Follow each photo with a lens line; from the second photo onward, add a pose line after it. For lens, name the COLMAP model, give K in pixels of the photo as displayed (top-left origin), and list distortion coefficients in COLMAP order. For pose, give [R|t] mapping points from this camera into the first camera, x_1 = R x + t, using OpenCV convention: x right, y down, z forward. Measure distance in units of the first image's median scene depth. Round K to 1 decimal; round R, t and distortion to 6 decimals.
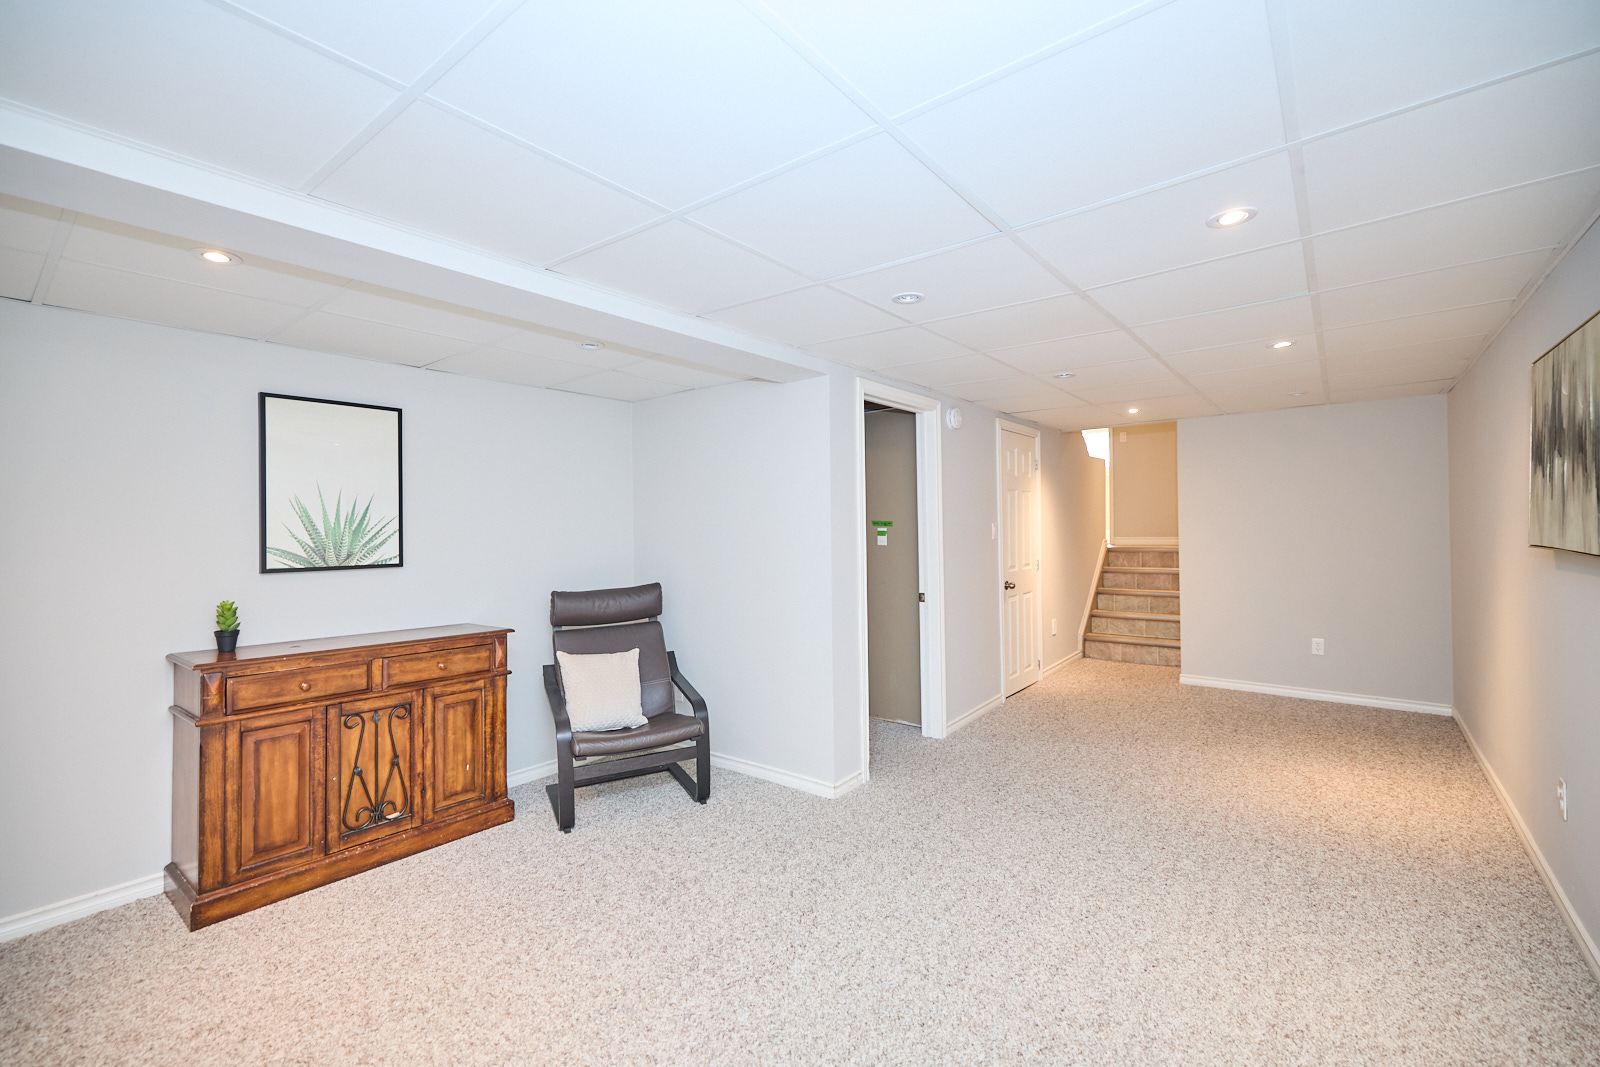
lens RADIAL K [[680.9, 0, 803.7], [0, 680.9, 529.2], [0, 0, 1]] dist [-0.001149, -0.000403]
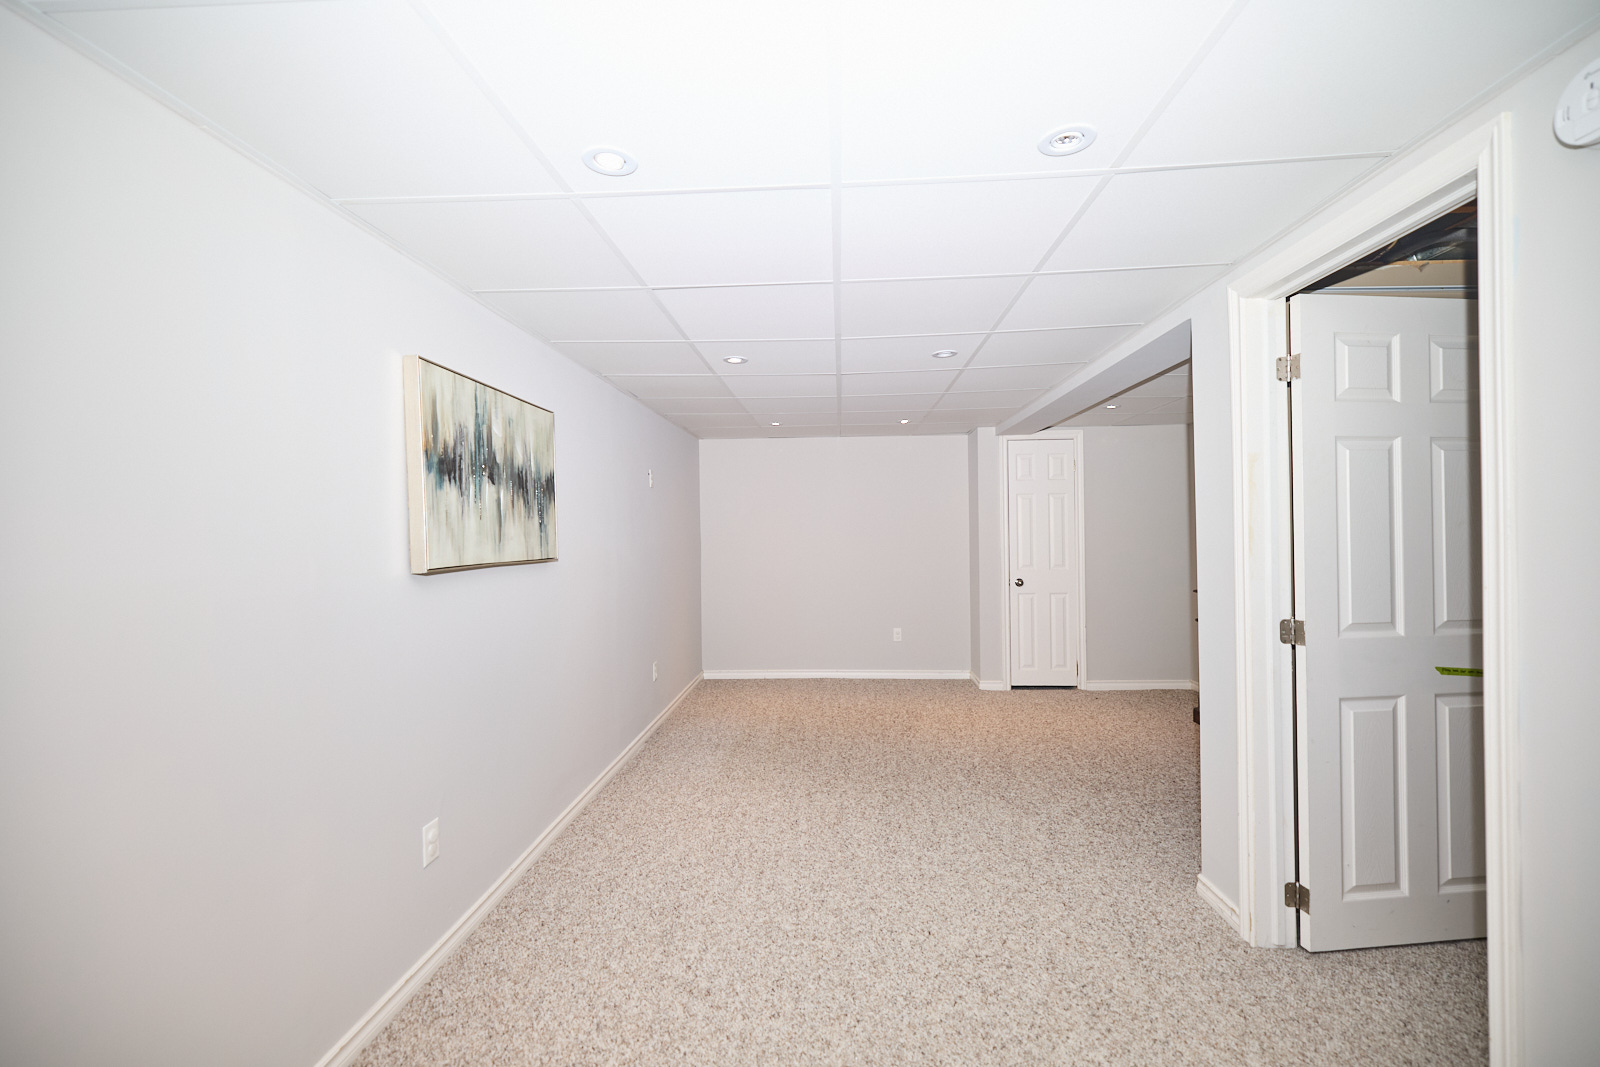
lens RADIAL K [[680.9, 0, 799.9], [0, 680.9, 532.4], [0, 0, 1]] dist [-0.001149, -0.000403]
pose [[-0.819966, 0.028946, -0.571681, 1.328957], [0.025118, 0.999578, 0.014585, -0.027425], [0.571862, -0.002400, -0.820347, 2.221276]]
